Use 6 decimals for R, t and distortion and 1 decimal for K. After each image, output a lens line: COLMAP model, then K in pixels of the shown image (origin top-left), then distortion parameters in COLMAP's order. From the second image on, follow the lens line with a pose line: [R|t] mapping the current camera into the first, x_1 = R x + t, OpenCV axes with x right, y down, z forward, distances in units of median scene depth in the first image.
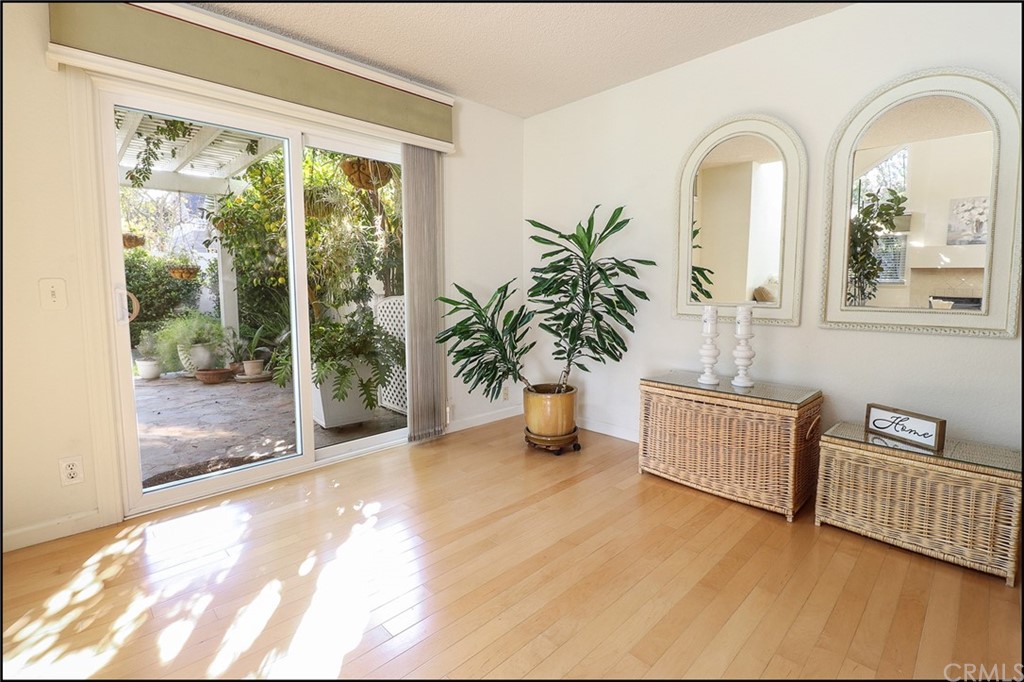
lens RADIAL K [[469.7, 0, 512.5], [0, 469.7, 333.8], [0, 0, 1]] dist [-0.022258, -0.000809]
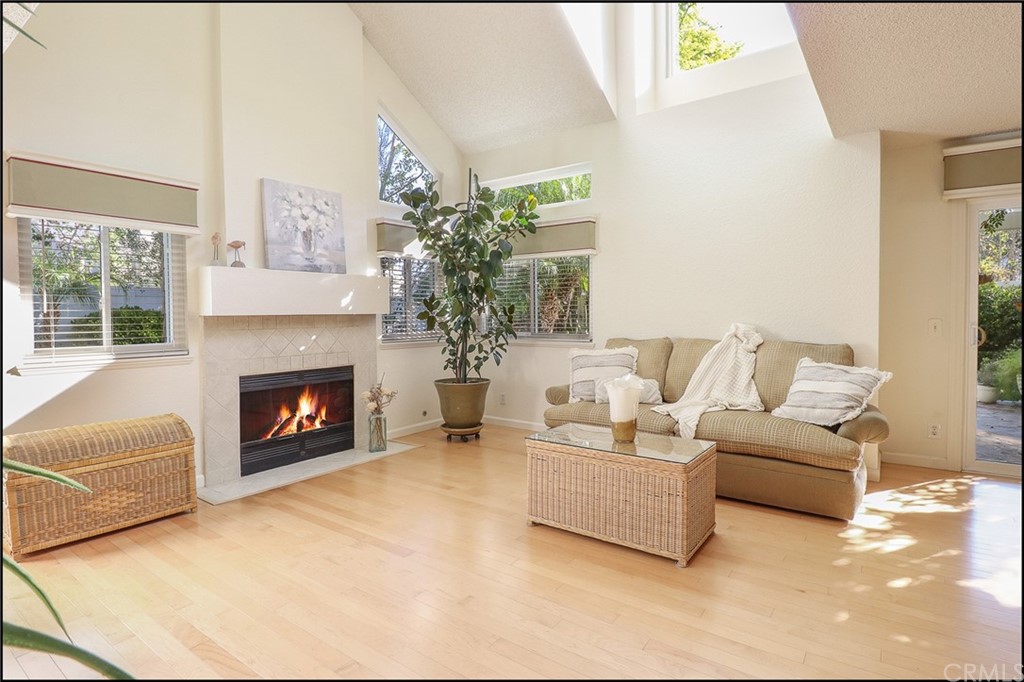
lens RADIAL K [[531.2, 0, 512.6], [0, 531.2, 334.2], [0, 0, 1]] dist [-0.007777, -0.000863]
pose [[0.168396, 0.024257, -0.985421, 0.282492], [-0.085047, 0.996327, 0.009992, 0.021215], [0.982044, 0.082124, 0.169840, -0.362619]]
